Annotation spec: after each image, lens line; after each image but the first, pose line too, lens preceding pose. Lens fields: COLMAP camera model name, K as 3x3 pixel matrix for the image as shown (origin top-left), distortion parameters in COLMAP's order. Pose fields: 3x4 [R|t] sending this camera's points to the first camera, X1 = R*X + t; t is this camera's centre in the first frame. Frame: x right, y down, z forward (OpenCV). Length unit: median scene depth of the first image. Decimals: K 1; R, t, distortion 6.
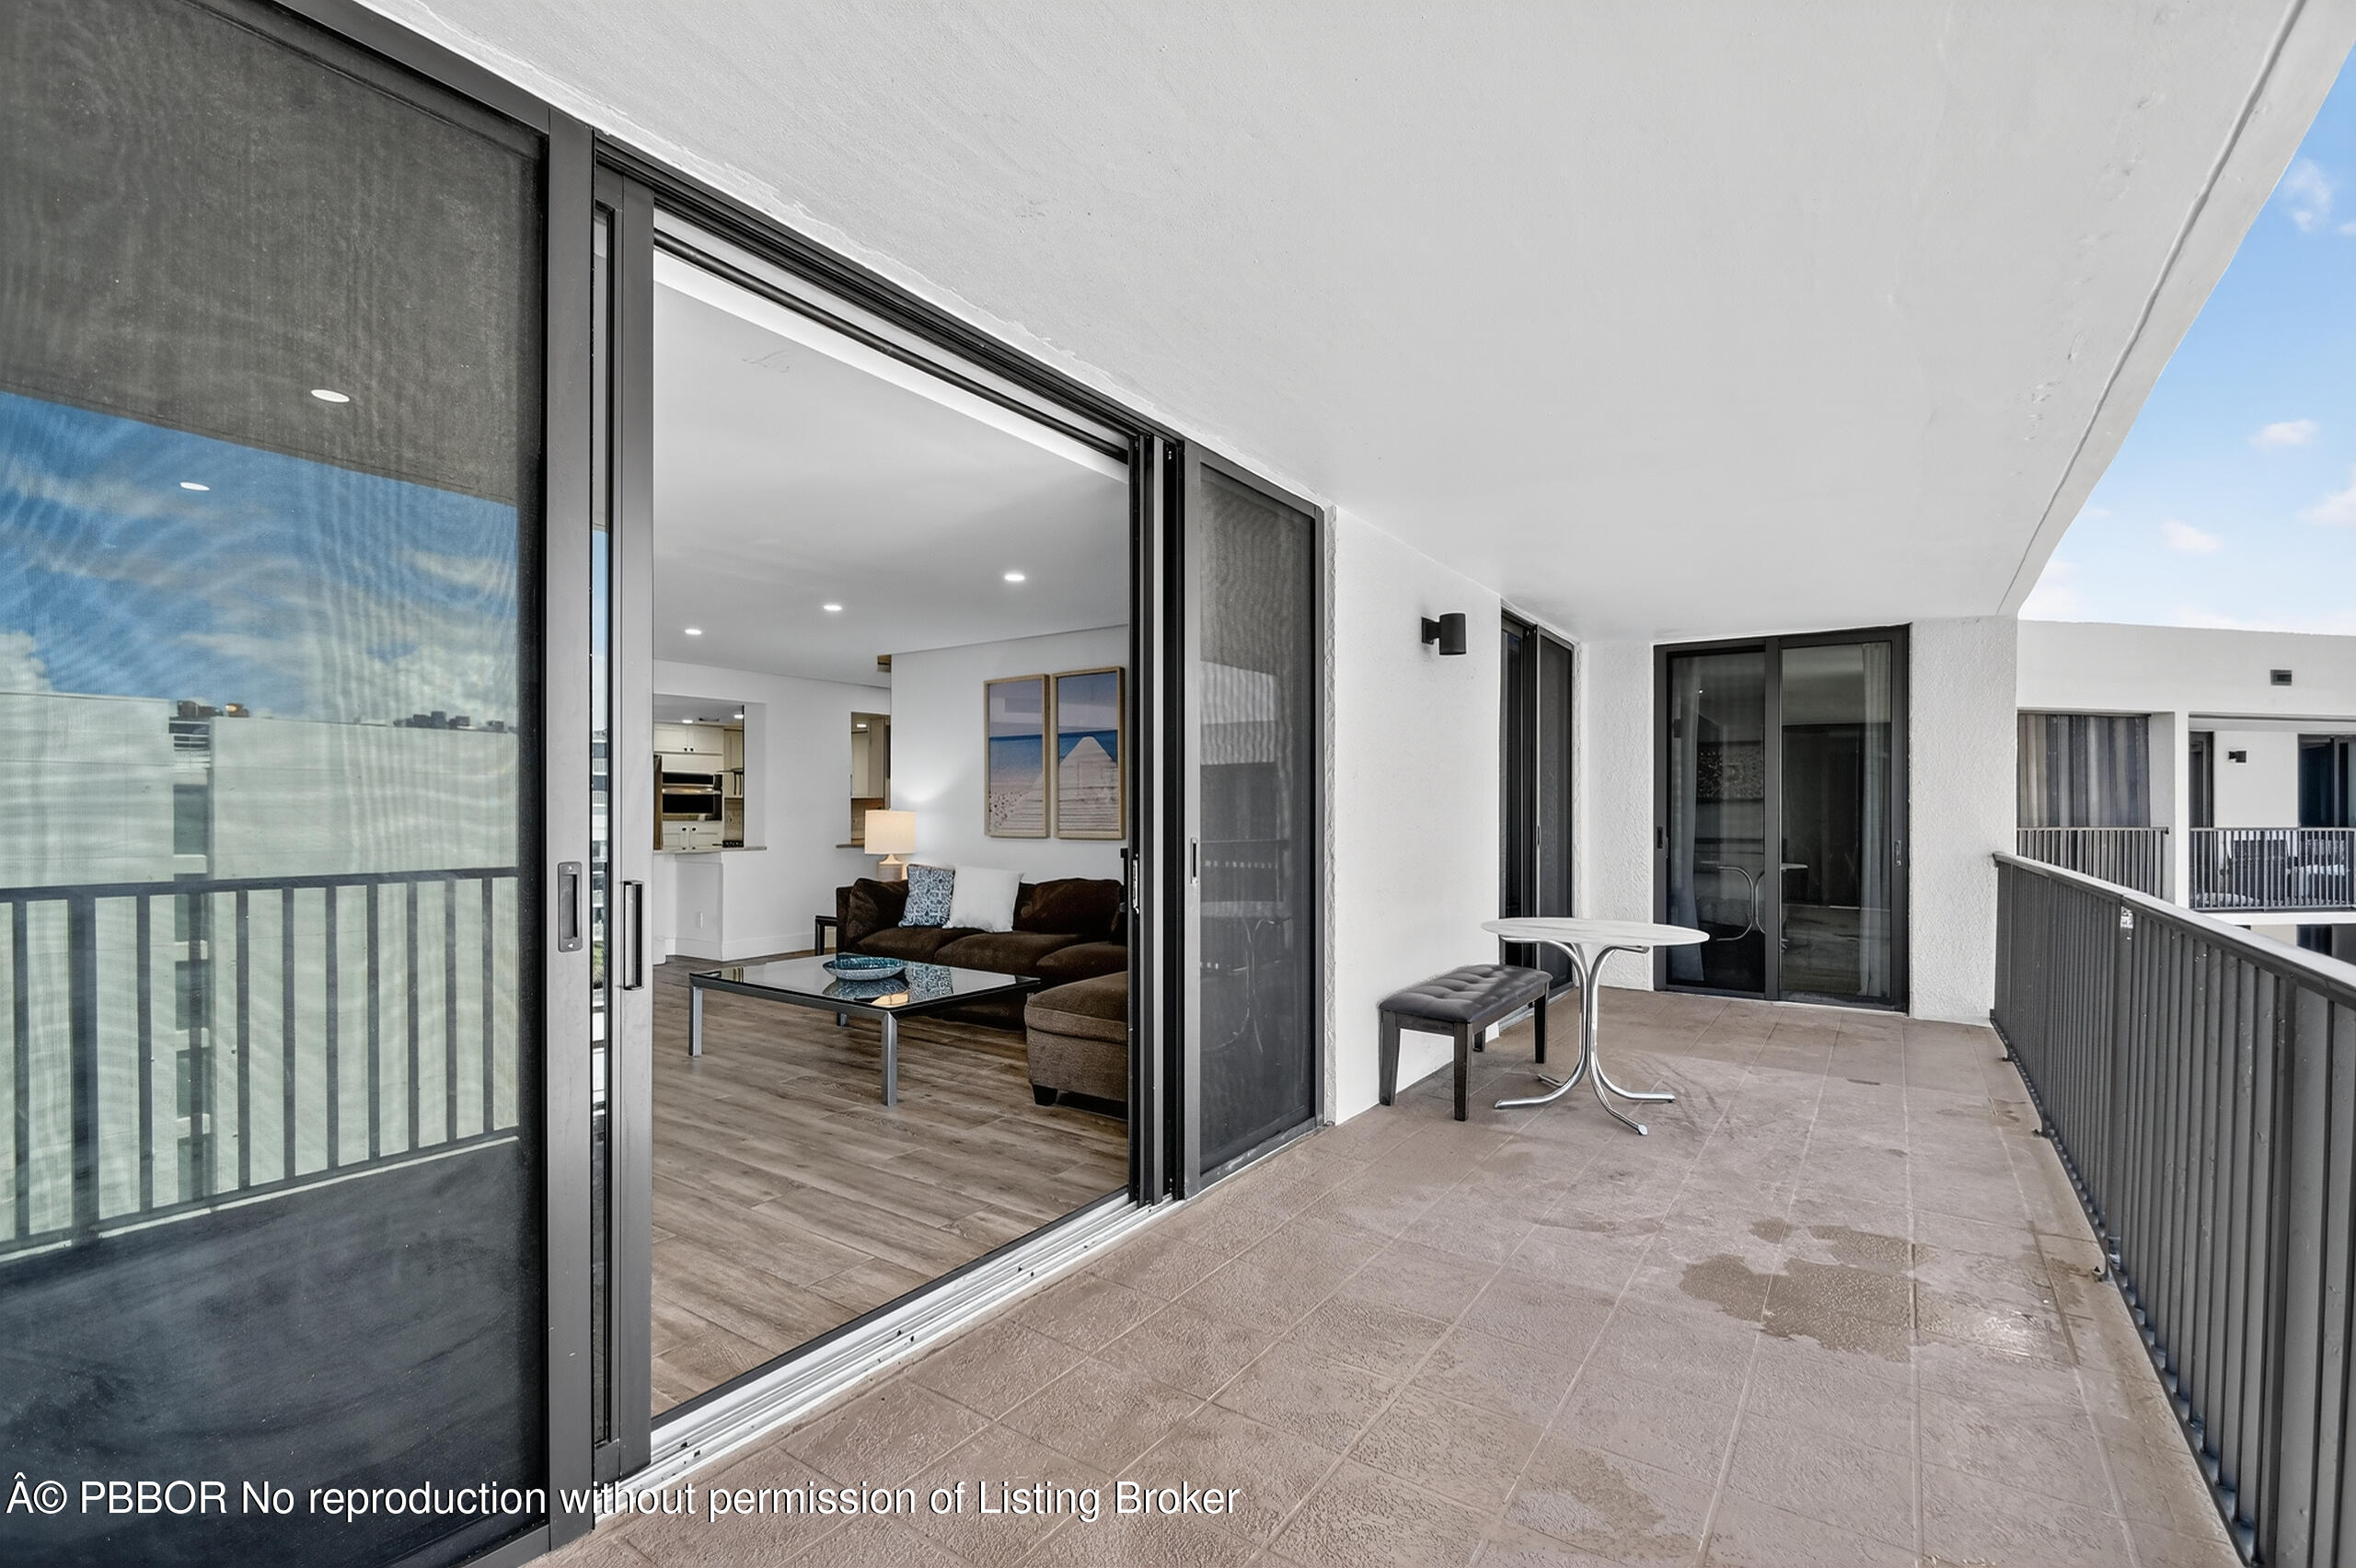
lens RADIAL K [[1043.9, 0, 1183.5], [0, 1043.9, 803.1], [0, 0, 1]] dist [-0.014896, -0.001006]
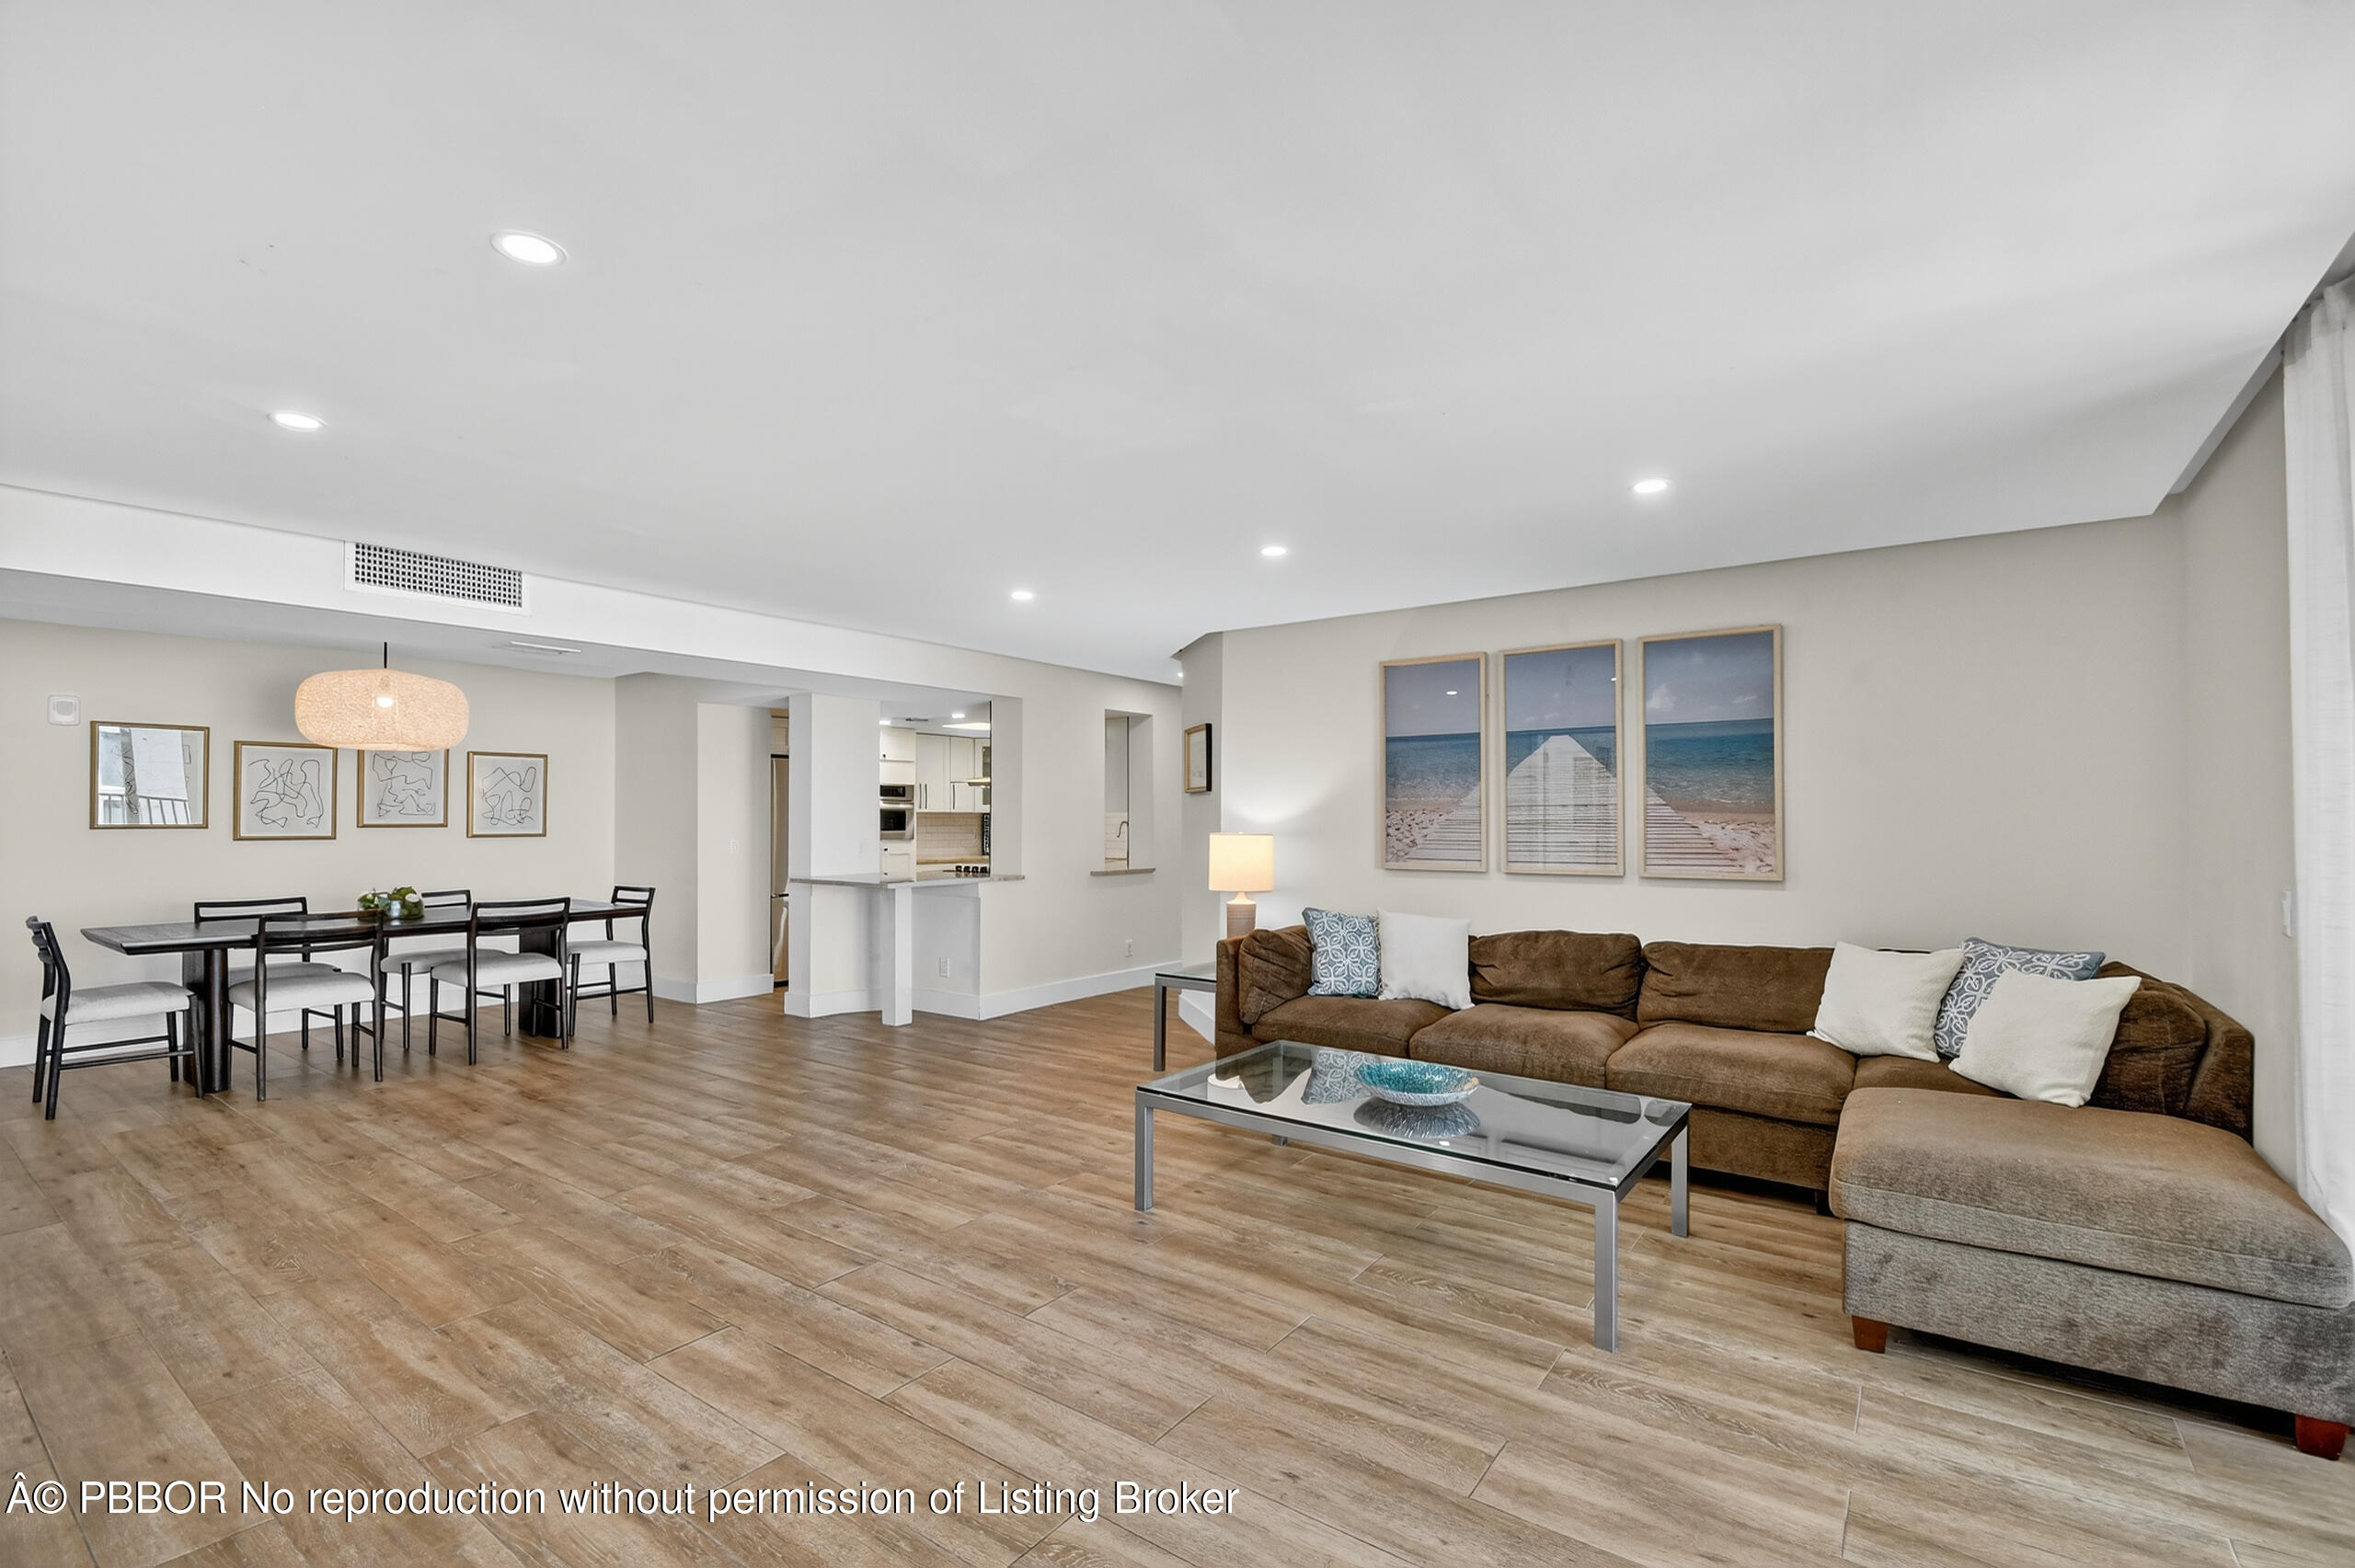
lens RADIAL K [[1043.4, 0, 1172.9], [0, 1043.4, 783.4], [0, 0, 1]] dist [-0.014896, -0.001006]
pose [[0.998977, 0.001551, -0.045193, -0.451715], [-0.002855, 0.999581, -0.028807, -0.012367], [0.045130, 0.028907, 0.998563, 0.349167]]
